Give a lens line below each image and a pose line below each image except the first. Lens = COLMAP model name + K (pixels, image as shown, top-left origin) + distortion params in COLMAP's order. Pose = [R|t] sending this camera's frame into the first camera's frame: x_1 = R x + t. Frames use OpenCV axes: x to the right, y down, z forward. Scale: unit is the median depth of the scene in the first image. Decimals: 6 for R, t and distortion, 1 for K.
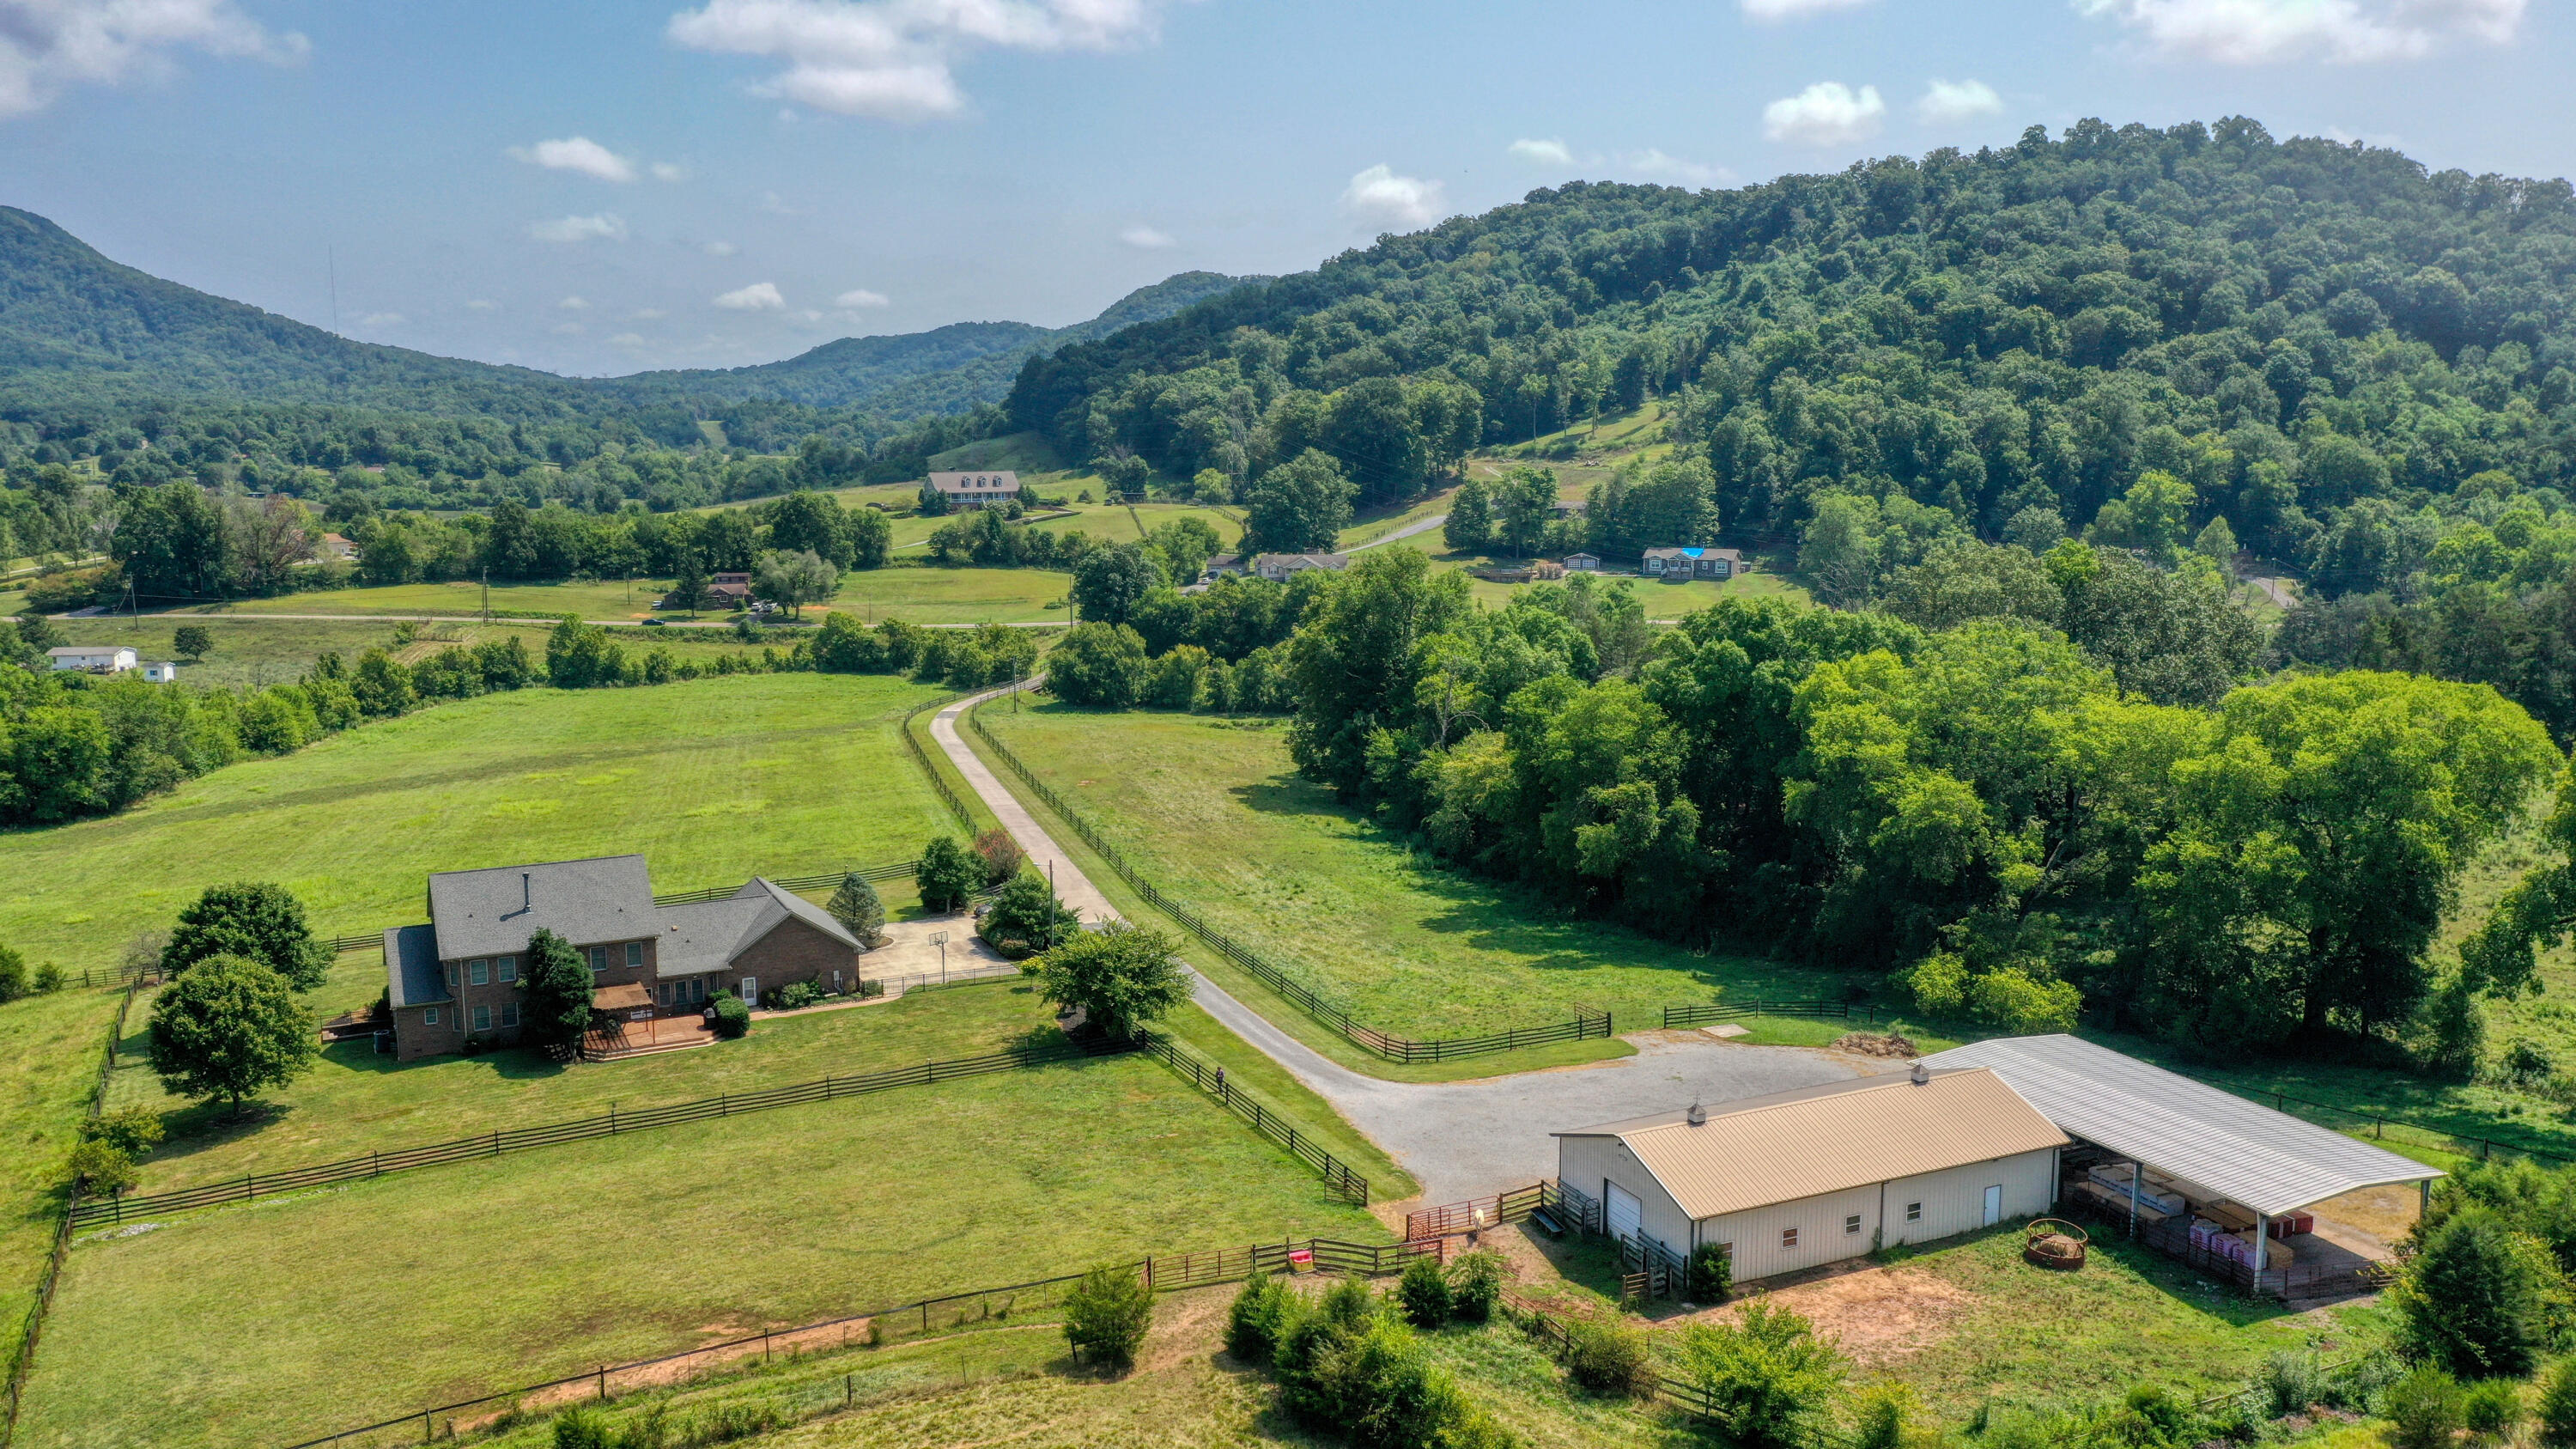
lens RADIAL K [[2009.7, 0, 1287.0], [0, 2009.7, 719.4], [0, 0, 1]] dist [0.001180, 0.002756]
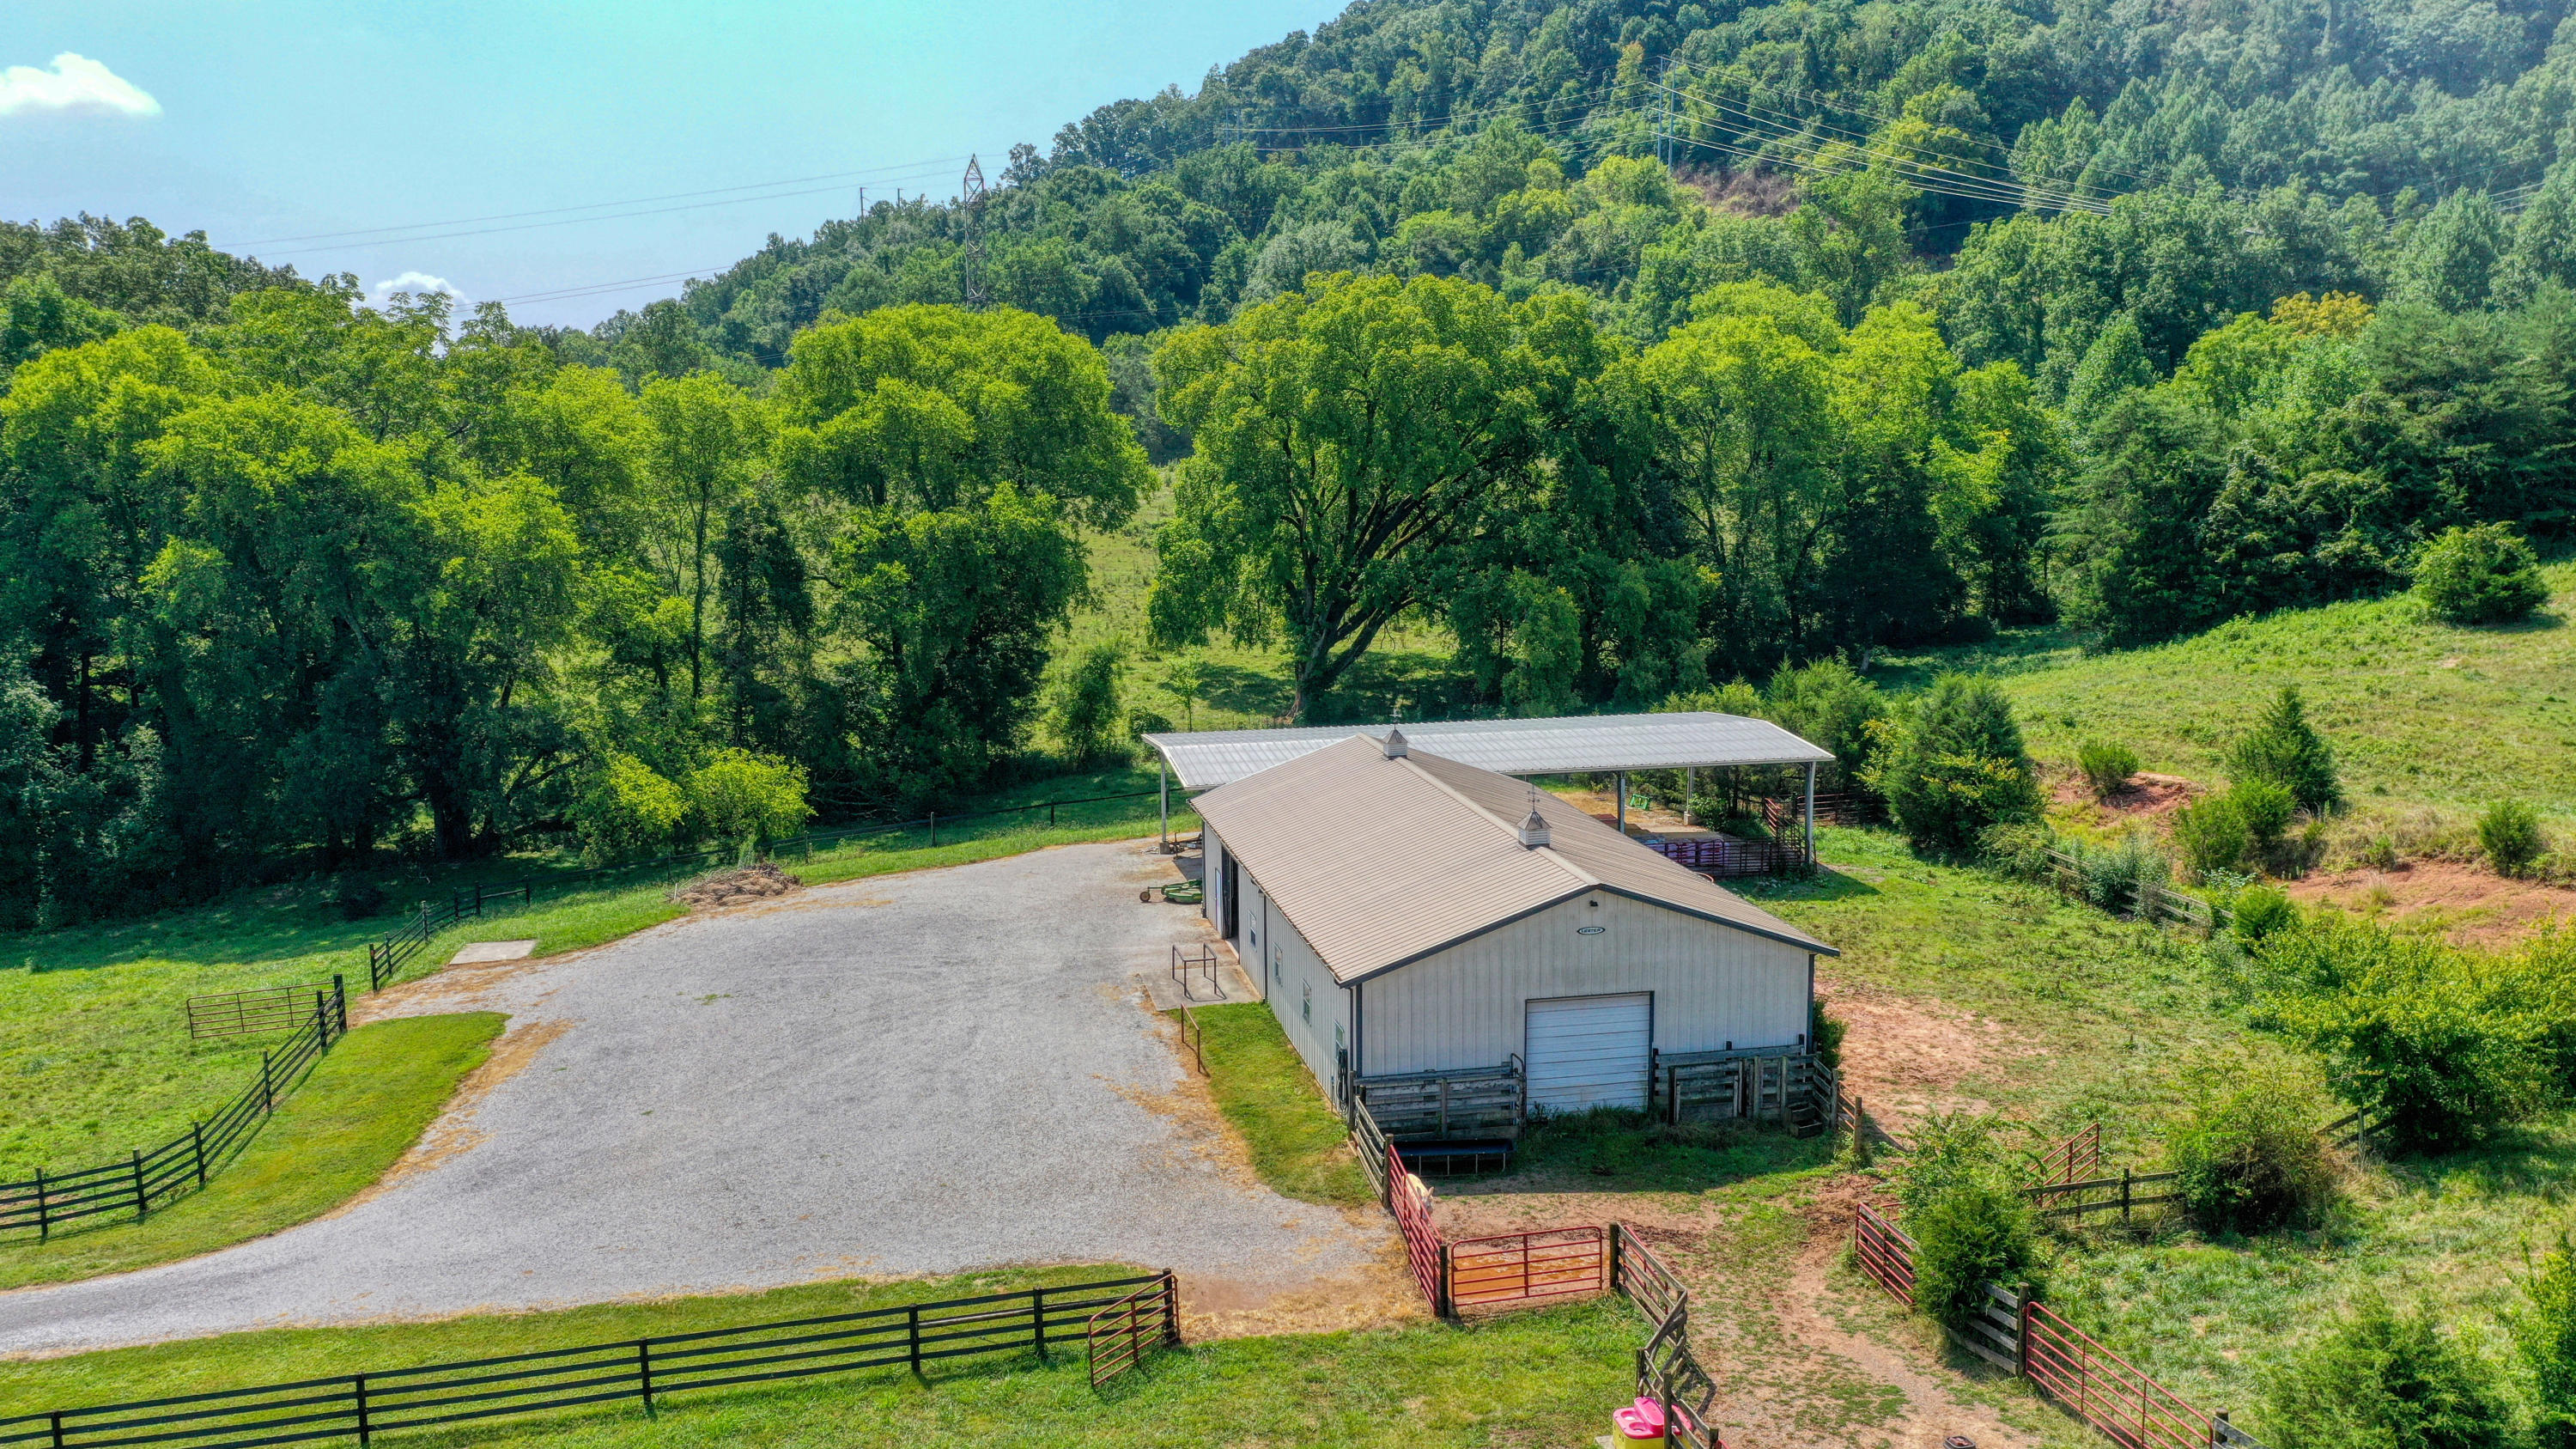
lens RADIAL K [[2009.7, 0, 1279.9], [0, 2009.7, 716.5], [0, 0, 1]] dist [0.001180, 0.002756]
pose [[0.235360, -0.141432, 0.961563, -0.044867], [0.157146, 0.981875, 0.105955, 0.014964], [-0.959120, 0.126168, 0.253319, 0.136022]]
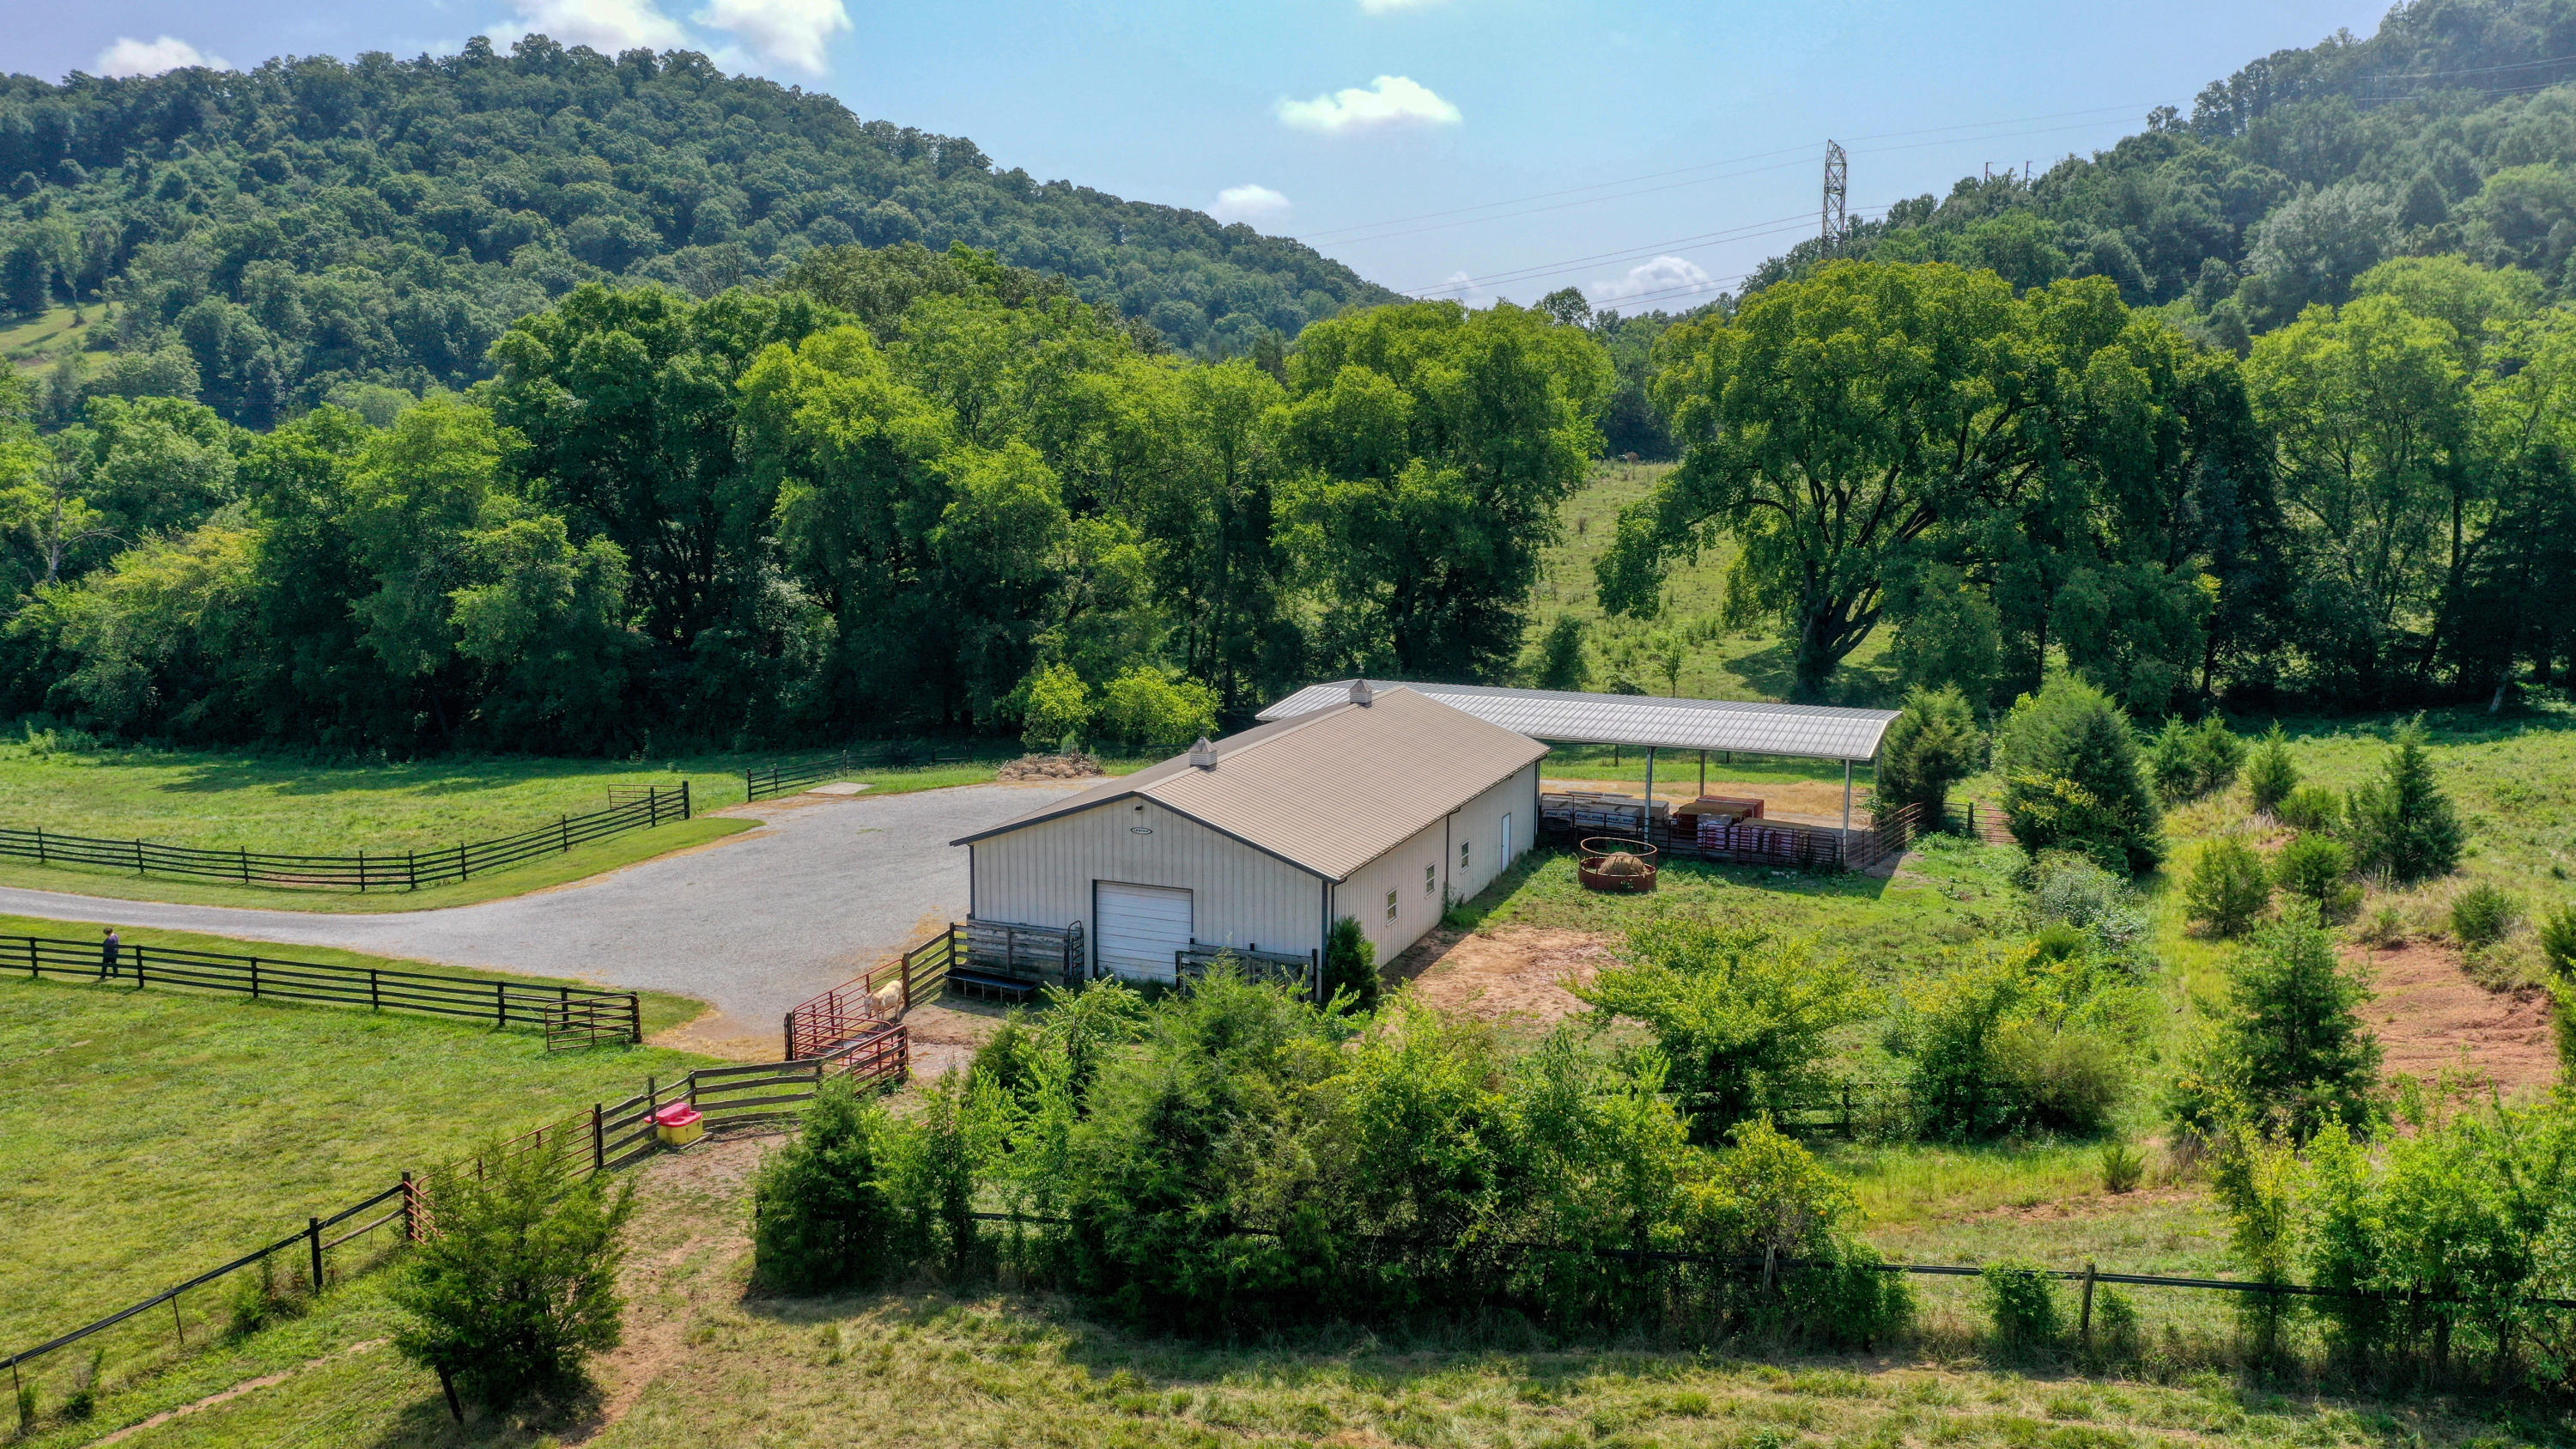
lens RADIAL K [[2009.7, 0, 1293.6], [0, 2009.7, 732.3], [0, 0, 1]] dist [0.001180, 0.002756]
pose [[0.727174, -0.104975, 0.678379, -0.028488], [0.097219, 0.994026, 0.049607, 0.023695], [-0.679534, 0.029878, 0.733036, 0.077200]]
